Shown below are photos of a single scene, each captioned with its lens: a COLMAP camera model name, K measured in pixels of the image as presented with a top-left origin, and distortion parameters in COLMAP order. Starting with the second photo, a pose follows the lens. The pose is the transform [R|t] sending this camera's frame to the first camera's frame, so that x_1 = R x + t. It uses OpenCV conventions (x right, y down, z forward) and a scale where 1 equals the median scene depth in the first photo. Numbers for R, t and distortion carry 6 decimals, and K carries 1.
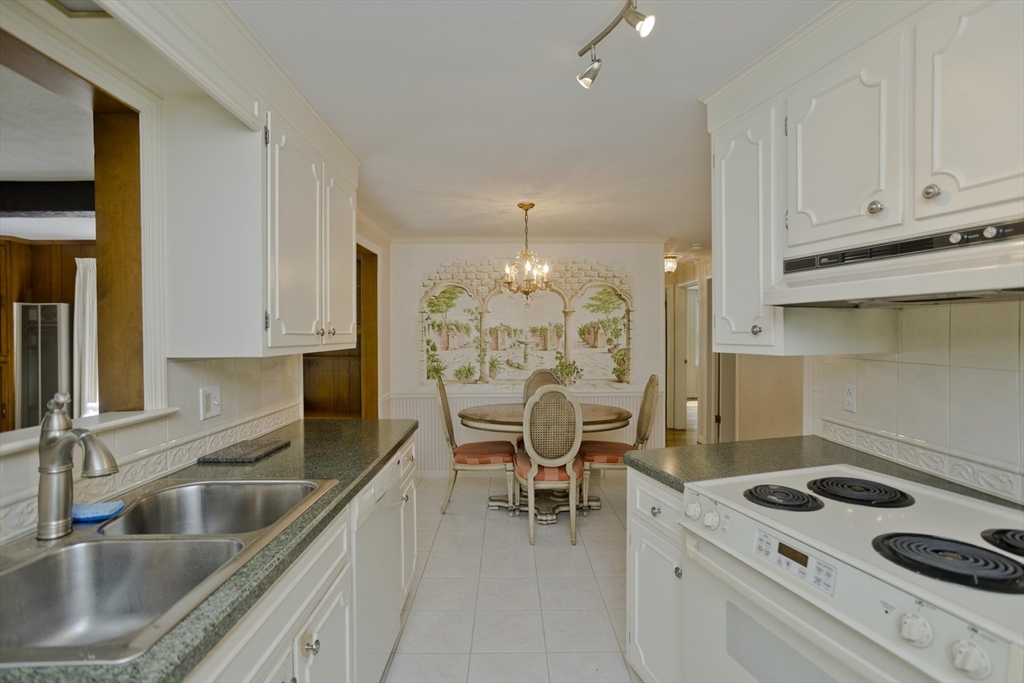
lens RADIAL K [[504.8, 0, 513.2], [0, 504.8, 340.0], [0, 0, 1]] dist [-0.052742, 0.034334]
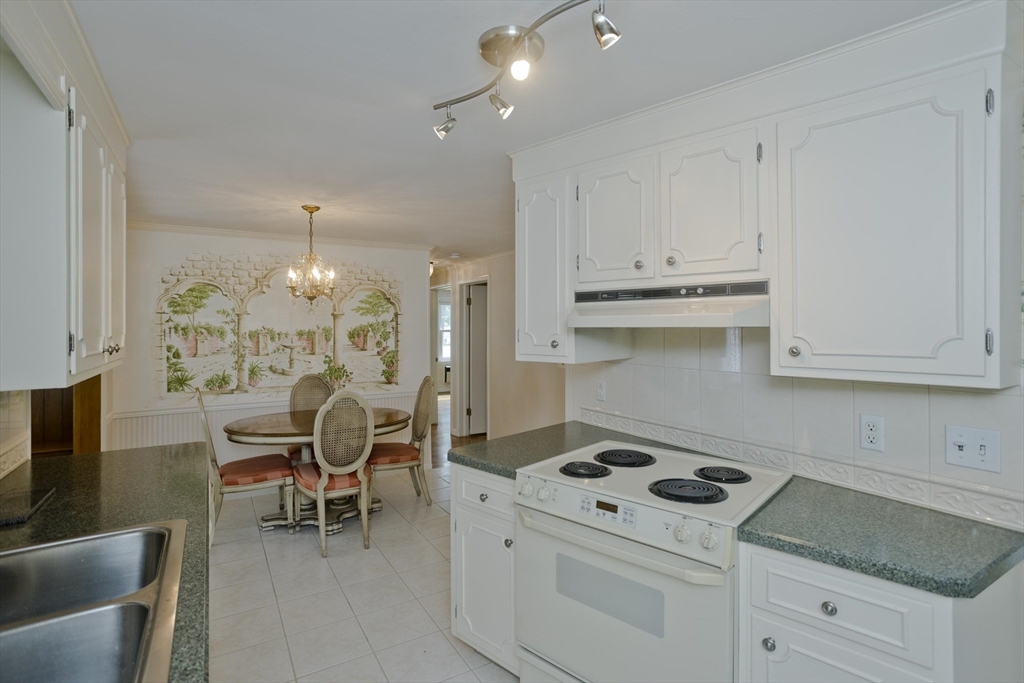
lens RADIAL K [[529.5, 0, 509.4], [0, 529.5, 325.2], [0, 0, 1]] dist [-0.055712, 0.065255]
pose [[0.854454, 0.001739, 0.519524, -0.180380], [0.004107, 0.999941, -0.010102, -0.030931], [-0.519510, 0.010766, 0.854396, -0.062522]]
